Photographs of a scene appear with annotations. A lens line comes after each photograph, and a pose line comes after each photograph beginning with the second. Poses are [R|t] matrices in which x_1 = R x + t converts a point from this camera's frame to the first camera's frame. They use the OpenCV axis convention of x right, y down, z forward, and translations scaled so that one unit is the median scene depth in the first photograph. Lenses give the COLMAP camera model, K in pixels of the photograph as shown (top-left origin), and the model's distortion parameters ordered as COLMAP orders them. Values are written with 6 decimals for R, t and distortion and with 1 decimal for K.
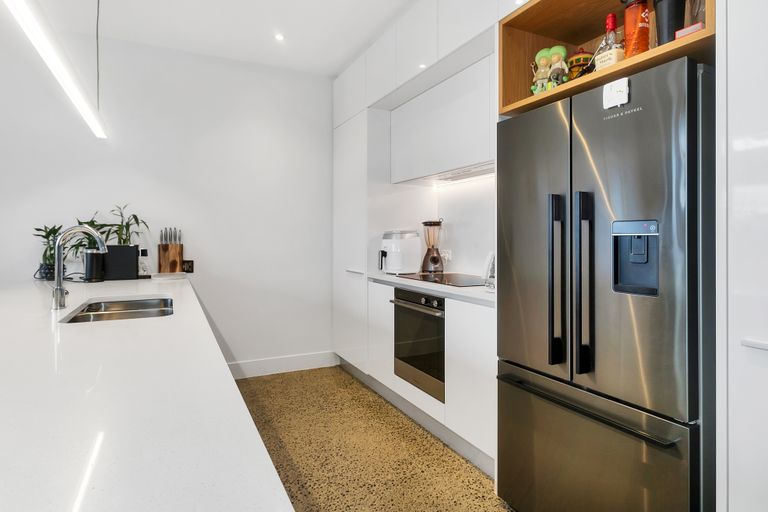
lens RADIAL K [[439.0, 0, 382.4], [0, 439.0, 240.2], [0, 0, 1]] dist [0.001712, 0.000835]
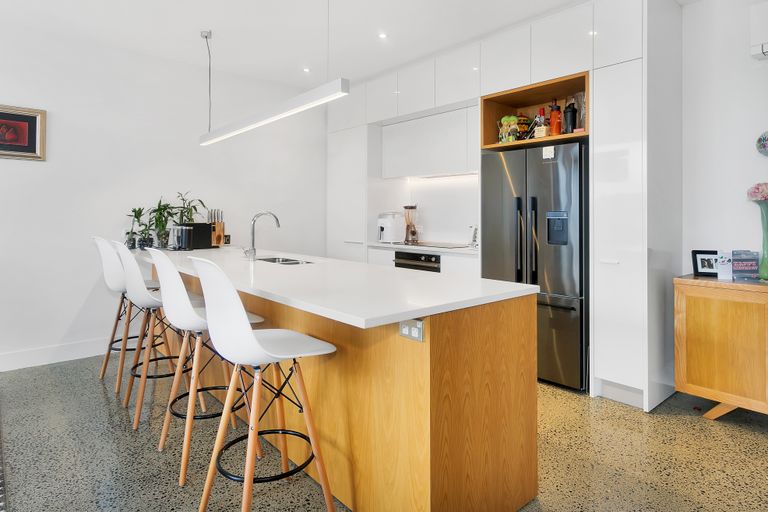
lens RADIAL K [[455.3, 0, 385.0], [0, 455.3, 215.3], [0, 0, 1]] dist [0.000507, 0.000169]
pose [[0.965720, 0.001940, 0.259579, -0.457431], [-0.001253, 0.999995, -0.002812, -0.010245], [-0.259583, 0.002390, 0.965718, -0.527181]]
